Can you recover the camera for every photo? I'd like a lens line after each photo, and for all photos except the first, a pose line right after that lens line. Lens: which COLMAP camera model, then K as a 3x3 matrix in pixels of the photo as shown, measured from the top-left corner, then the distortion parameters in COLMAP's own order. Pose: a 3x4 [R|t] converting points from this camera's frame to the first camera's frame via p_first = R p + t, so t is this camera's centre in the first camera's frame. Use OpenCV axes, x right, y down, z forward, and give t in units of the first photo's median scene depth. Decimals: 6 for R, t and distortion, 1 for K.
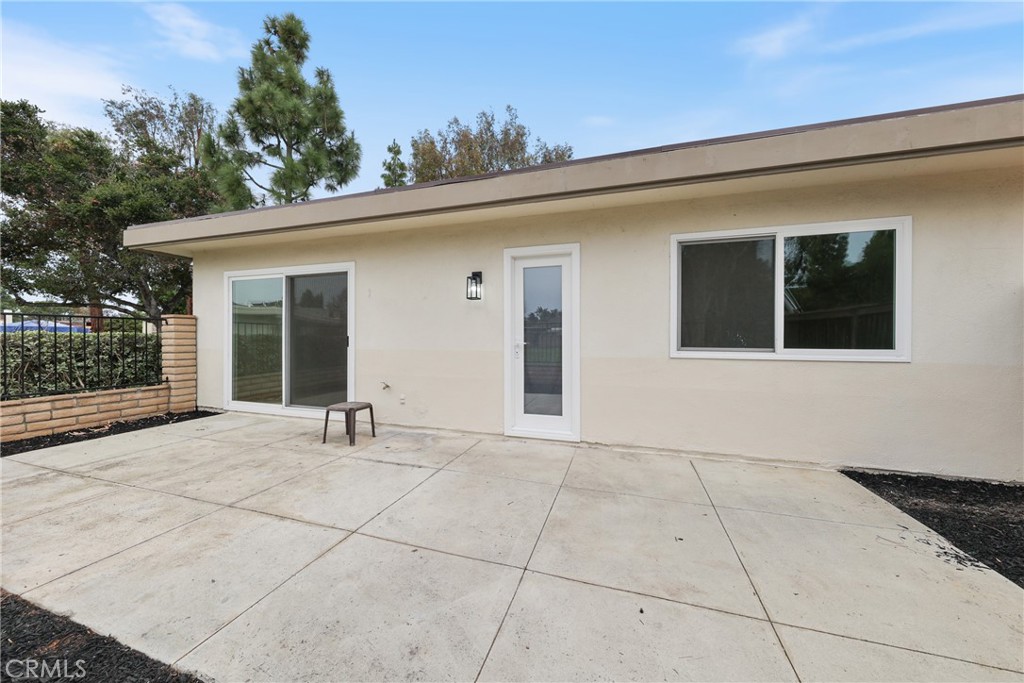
lens RADIAL K [[355.8, 0, 508.5], [0, 355.8, 339.3], [0, 0, 1]] dist [-0.000717, 0.000011]
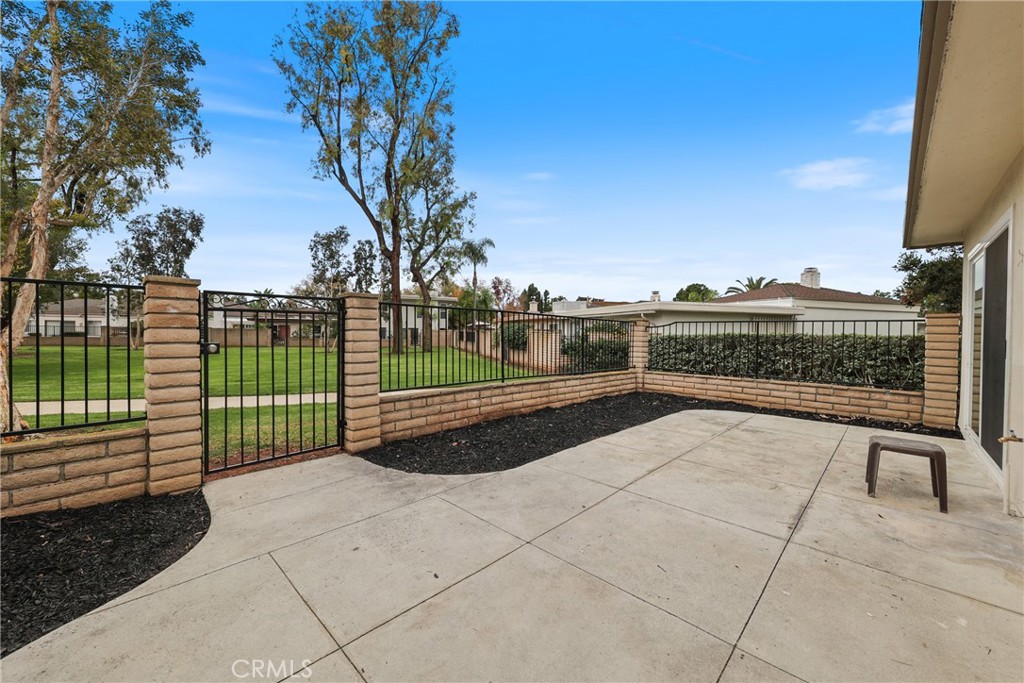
lens RADIAL K [[403.4, 0, 513.0], [0, 403.4, 338.2], [0, 0, 1]] dist [-0.000639, -0.000117]
pose [[-0.437882, 0.005939, -0.899013, 0.727282], [-0.021960, 0.999609, 0.017300, -0.007898], [0.898764, 0.027318, -0.437580, 0.906112]]
